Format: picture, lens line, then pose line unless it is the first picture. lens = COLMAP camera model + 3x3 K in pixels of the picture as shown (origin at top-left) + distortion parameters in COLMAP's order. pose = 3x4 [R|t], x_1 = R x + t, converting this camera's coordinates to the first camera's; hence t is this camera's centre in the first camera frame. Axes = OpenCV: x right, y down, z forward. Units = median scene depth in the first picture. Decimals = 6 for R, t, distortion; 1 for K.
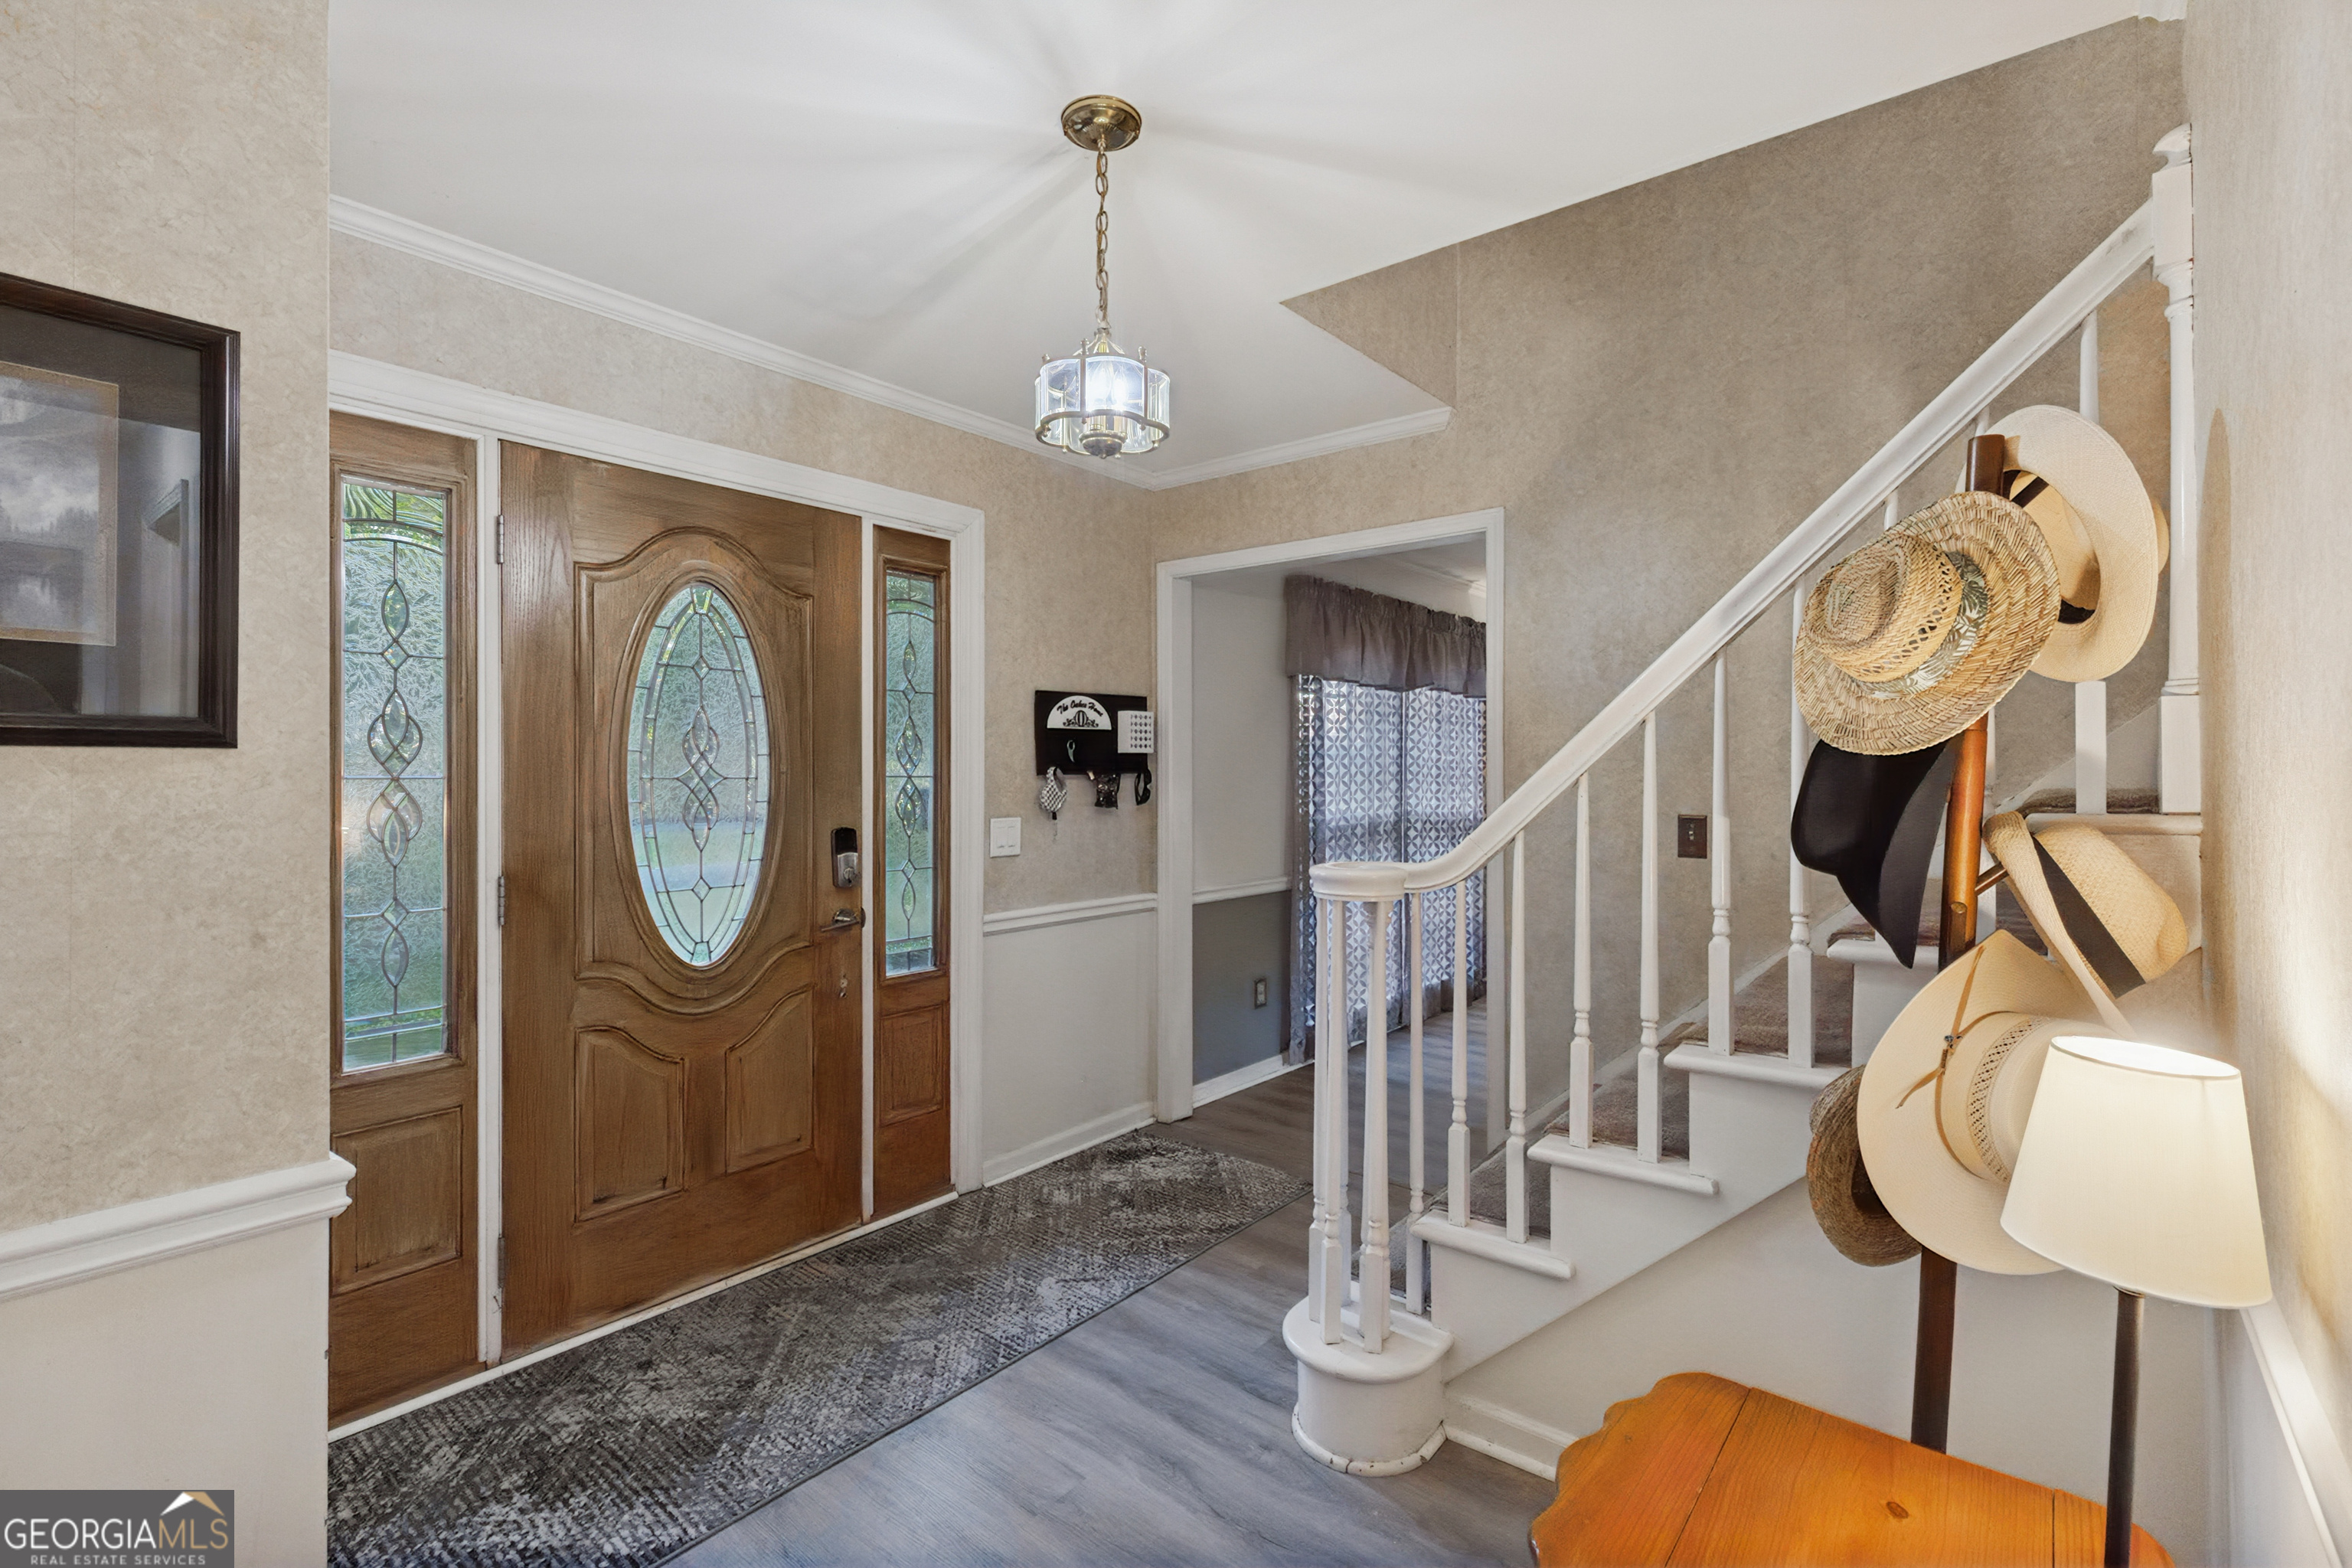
lens RADIAL K [[1085.0, 0, 1158.2], [0, 1085.0, 782.5], [0, 0, 1]] dist [0.007007, -0.000765]
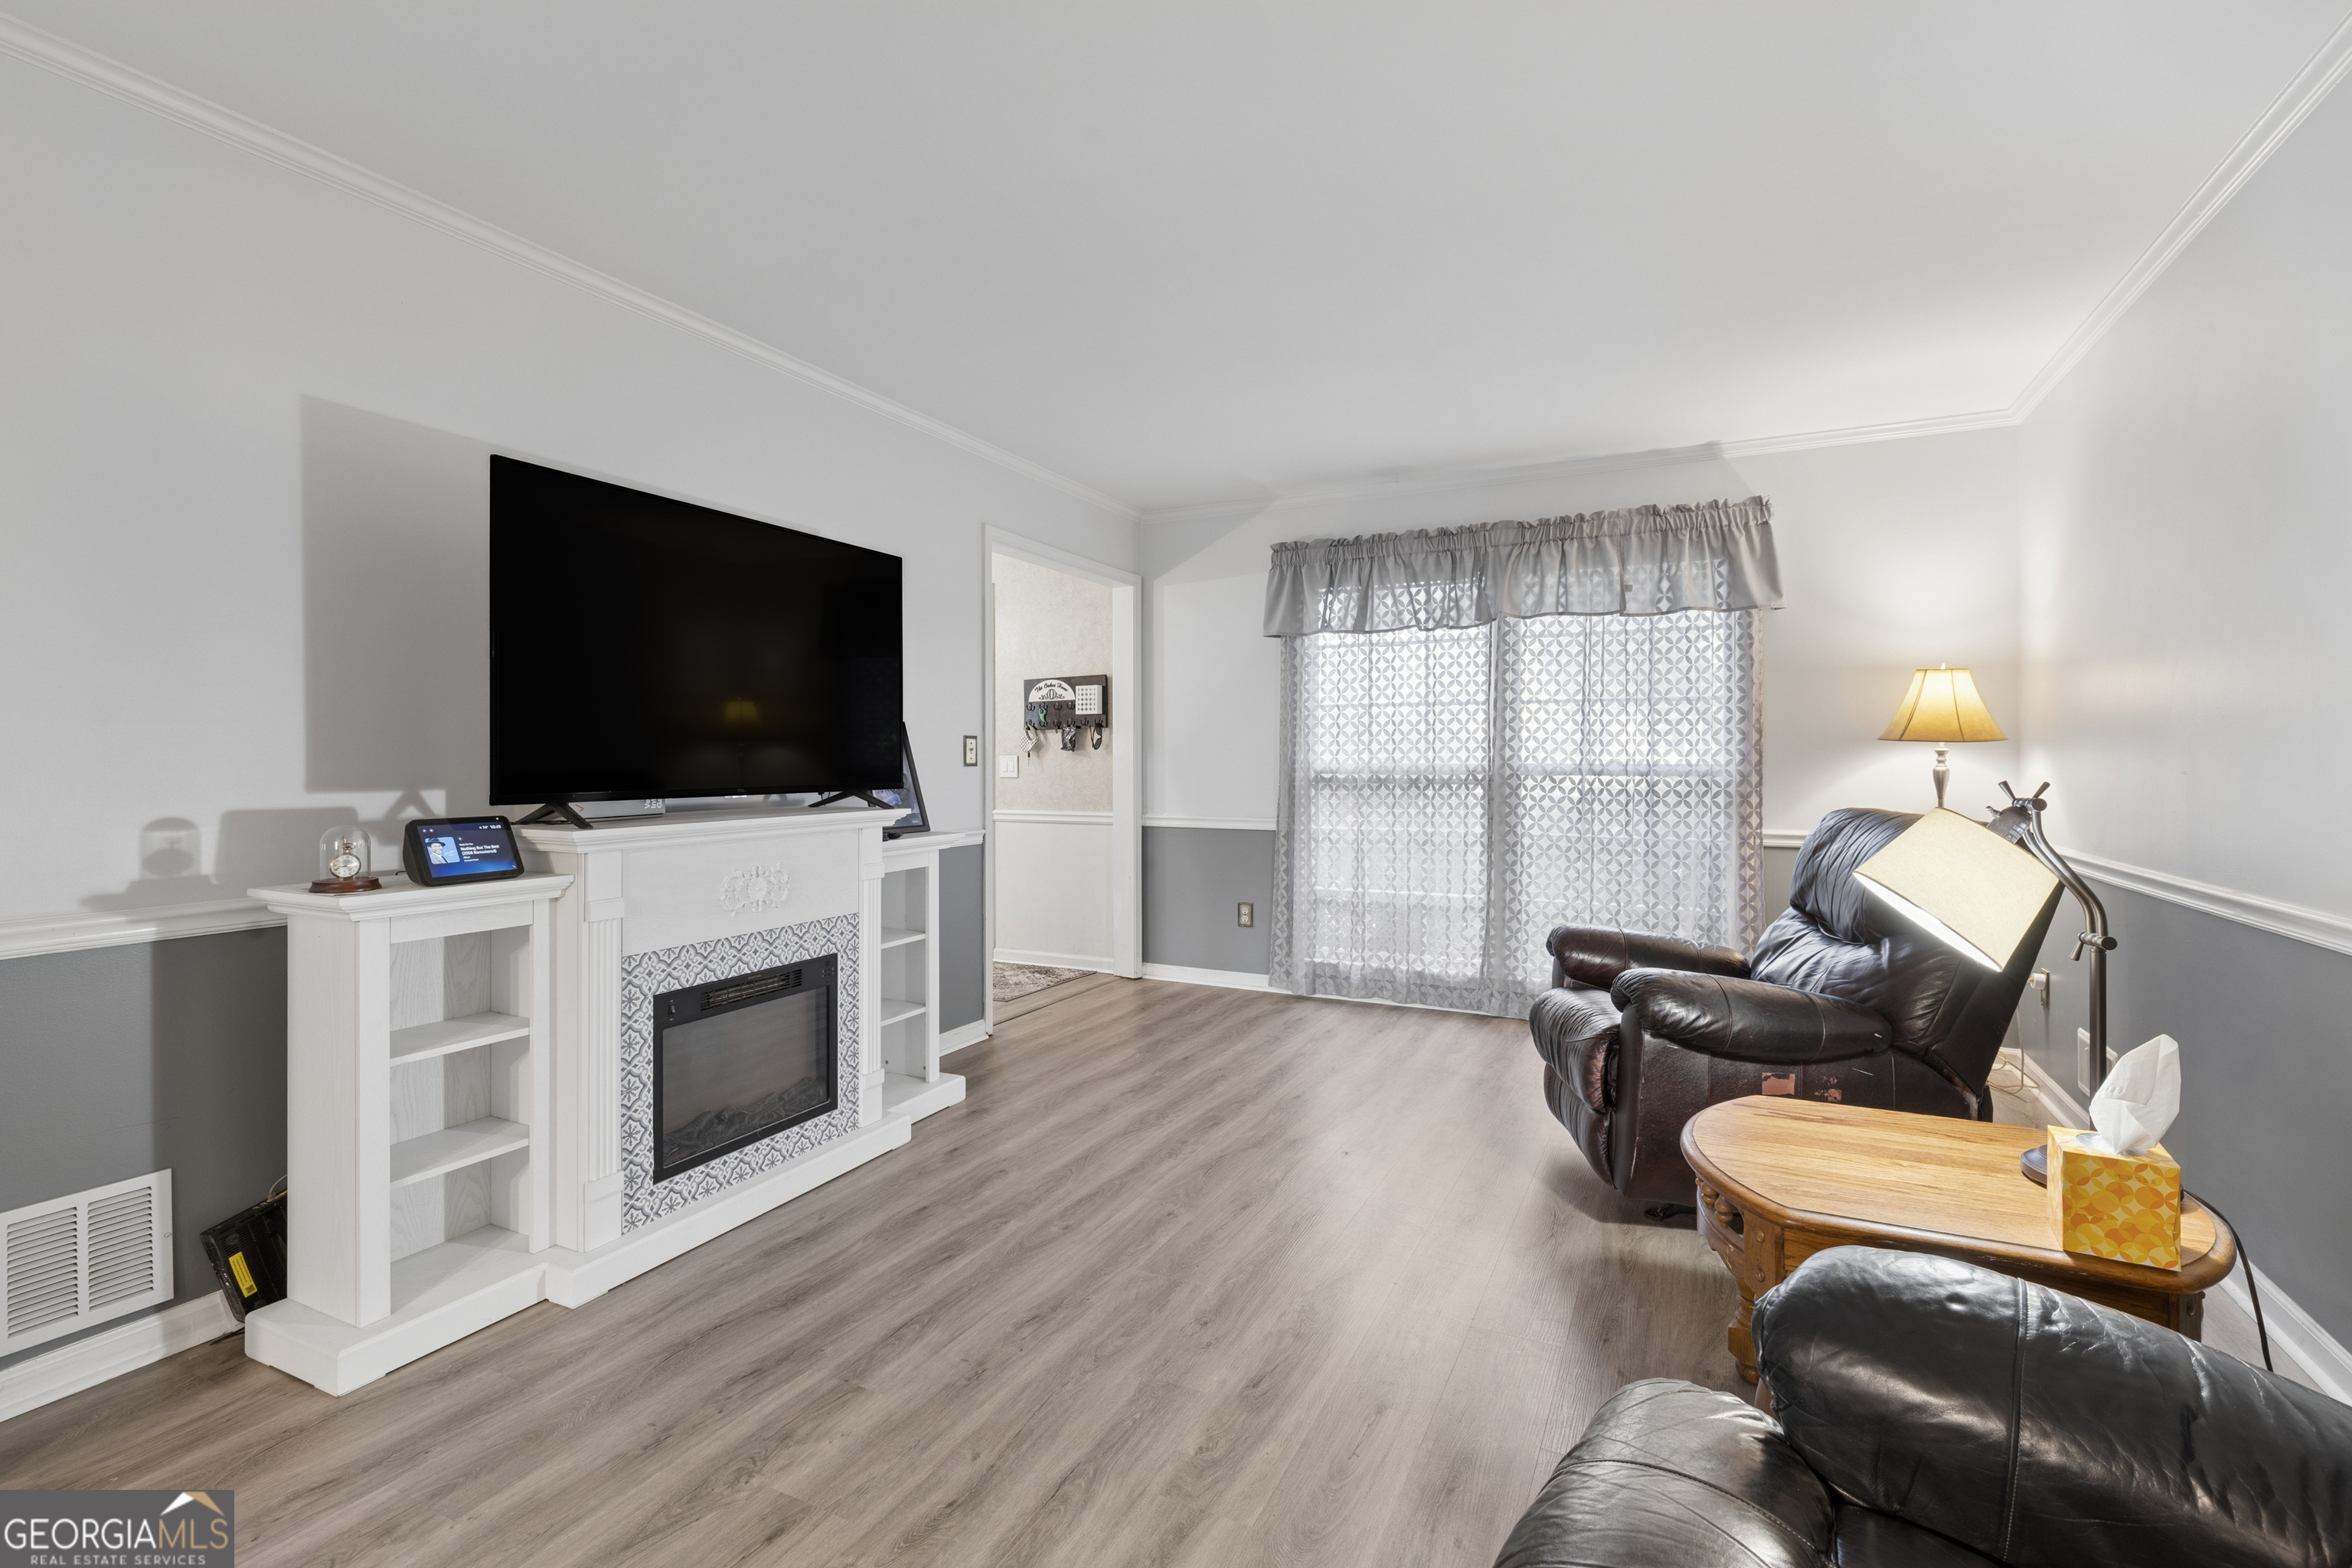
lens RADIAL K [[1085.0, 0, 1158.2], [0, 1085.0, 782.5], [0, 0, 1]] dist [0.007007, -0.000765]
pose [[0.204282, 0.019230, -0.978723, 1.566370], [-0.003825, 0.999815, 0.018846, 0.040010], [0.978905, -0.000107, 0.204318, 0.864406]]
